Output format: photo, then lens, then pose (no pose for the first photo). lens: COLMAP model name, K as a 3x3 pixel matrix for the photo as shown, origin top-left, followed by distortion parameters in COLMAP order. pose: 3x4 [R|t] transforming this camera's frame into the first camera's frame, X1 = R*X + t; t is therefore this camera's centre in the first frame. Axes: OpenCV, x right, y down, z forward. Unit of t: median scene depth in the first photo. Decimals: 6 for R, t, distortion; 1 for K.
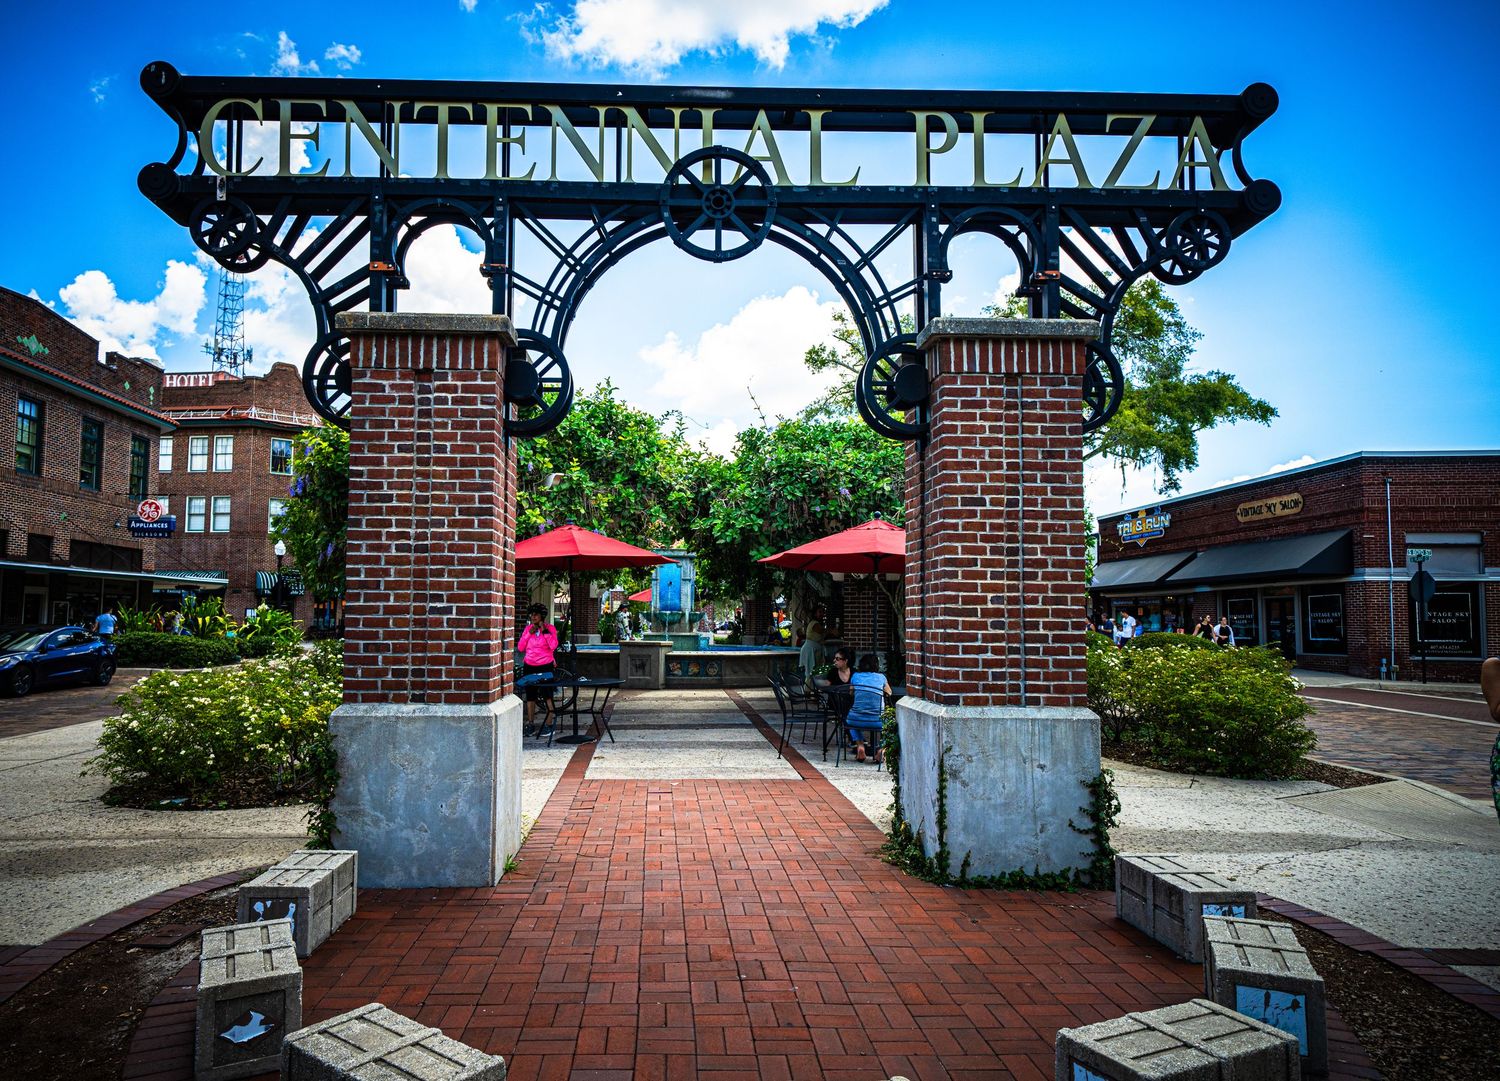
lens RADIAL K [[1253.9, 0, 746.8], [0, 1253.9, 538.1], [0, 0, 1]] dist [-0.001897, -0.000842]
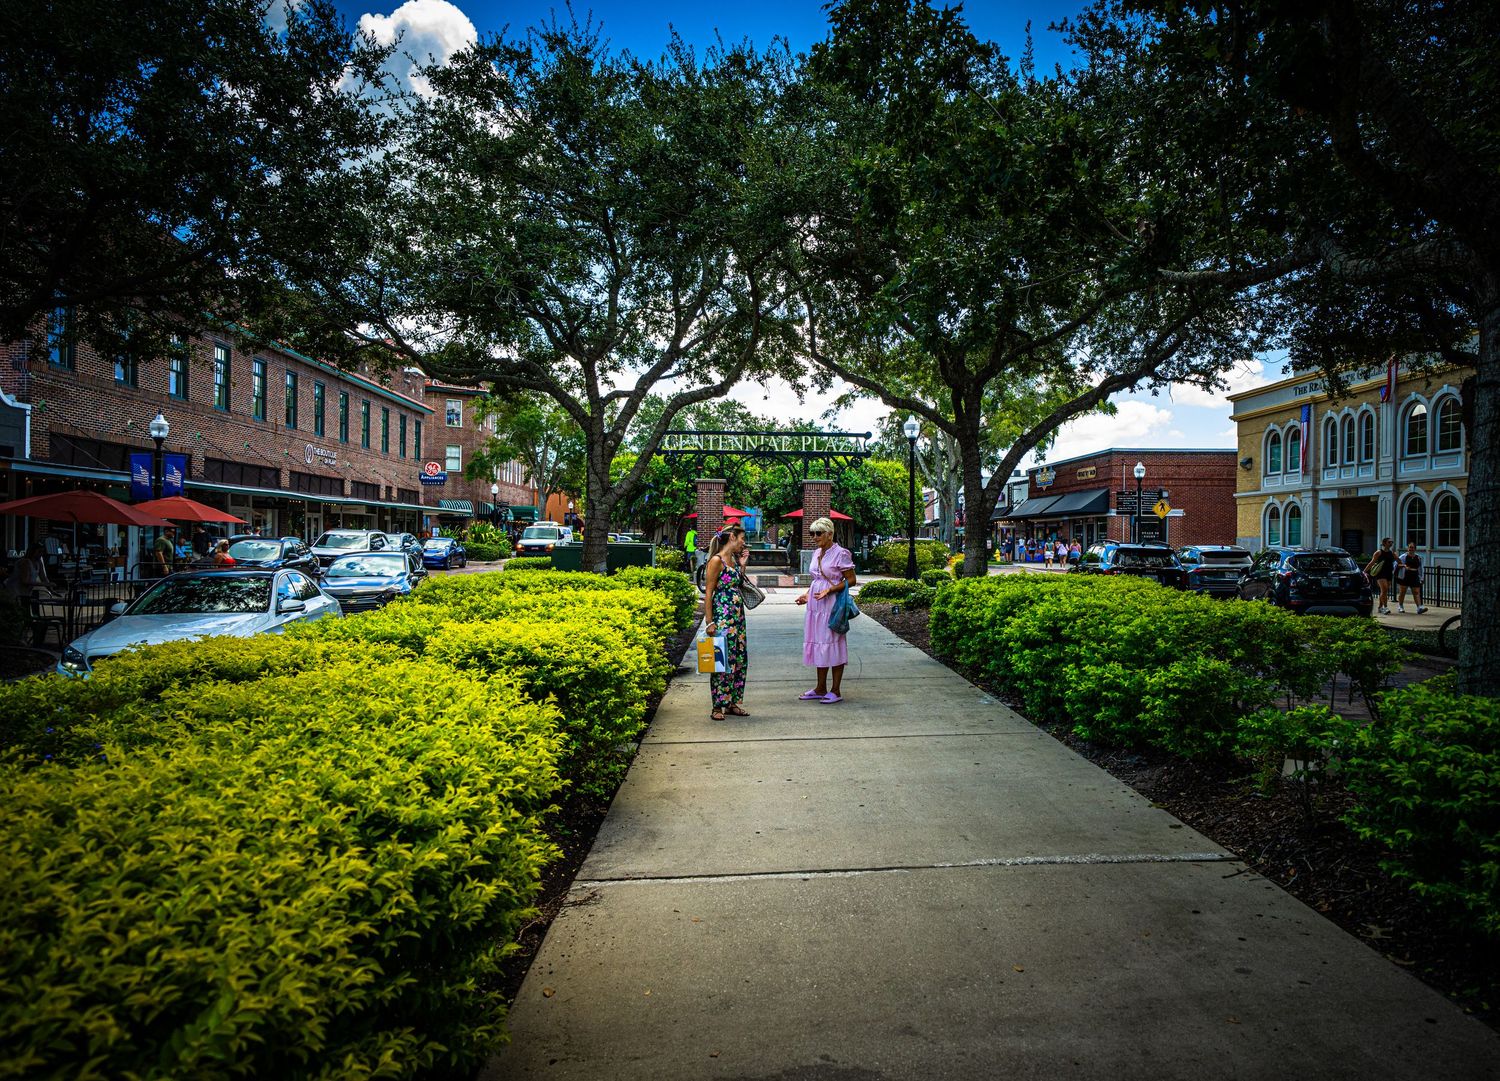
lens RADIAL K [[1065.9, 0, 750.0], [0, 1065.9, 536.7], [0, 0, 1]] dist [0.009940, -0.005917]
pose [[0.998460, 0.002104, -0.055435, 0.022874], [0.001560, 0.997821, 0.065959, -0.031301], [0.055453, -0.065944, 0.996281, -0.481530]]
